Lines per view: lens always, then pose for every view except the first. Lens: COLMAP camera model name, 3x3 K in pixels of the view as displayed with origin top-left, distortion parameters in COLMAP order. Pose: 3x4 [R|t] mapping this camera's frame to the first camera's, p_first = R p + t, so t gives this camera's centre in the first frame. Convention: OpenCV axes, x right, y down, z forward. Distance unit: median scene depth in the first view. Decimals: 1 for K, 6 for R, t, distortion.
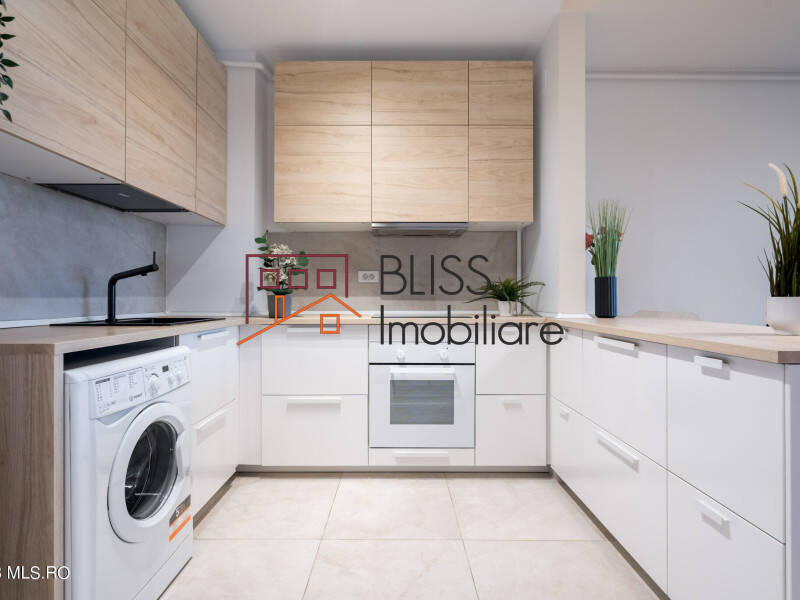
lens RADIAL K [[422.2, 0, 400.0], [0, 422.2, 300.0], [0, 0, 1]] dist [-0.005022, -0.000566]
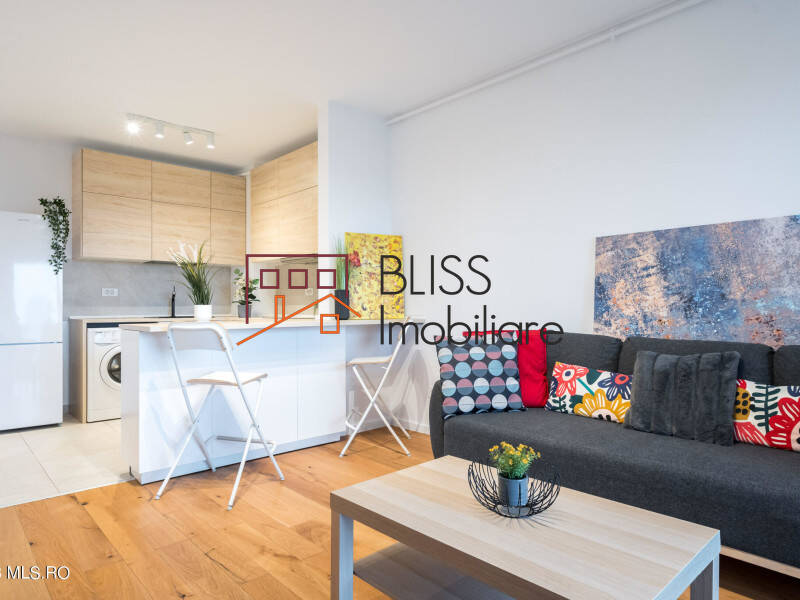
lens RADIAL K [[523.1, 0, 400.0], [0, 523.1, 300.0], [0, 0, 1]] dist [0.002970, 0.000813]
pose [[0.665884, -0.010967, -0.745975, 1.883353], [0.002849, 0.999922, -0.012157, -0.001911], [0.746050, 0.005970, 0.665864, 0.024048]]
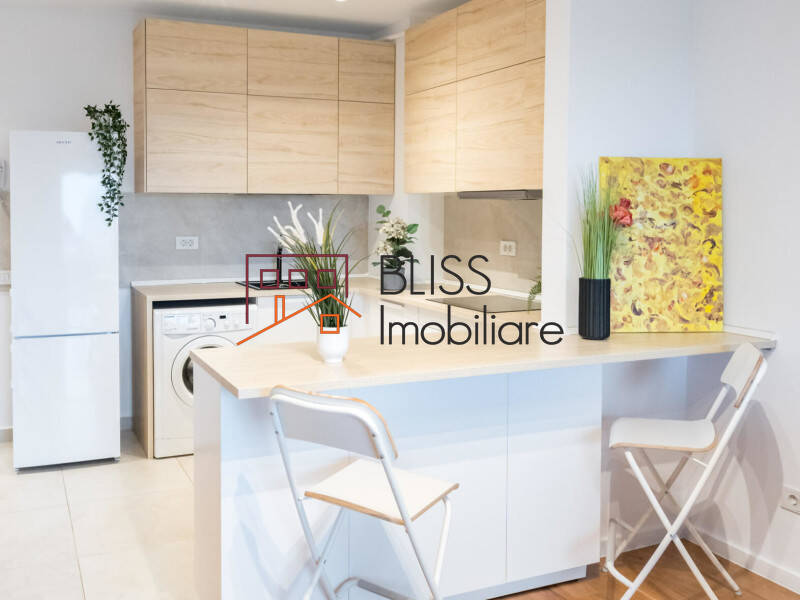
lens RADIAL K [[791.5, 0, 327.2], [0, 791.5, 231.6], [0, 0, 1]] dist [0.007317, 0.011633]
pose [[0.371781, 0.030798, -0.927809, 1.506262], [-0.005629, 0.999506, 0.030923, -0.165609], [0.928303, -0.006273, 0.371771, 0.146619]]
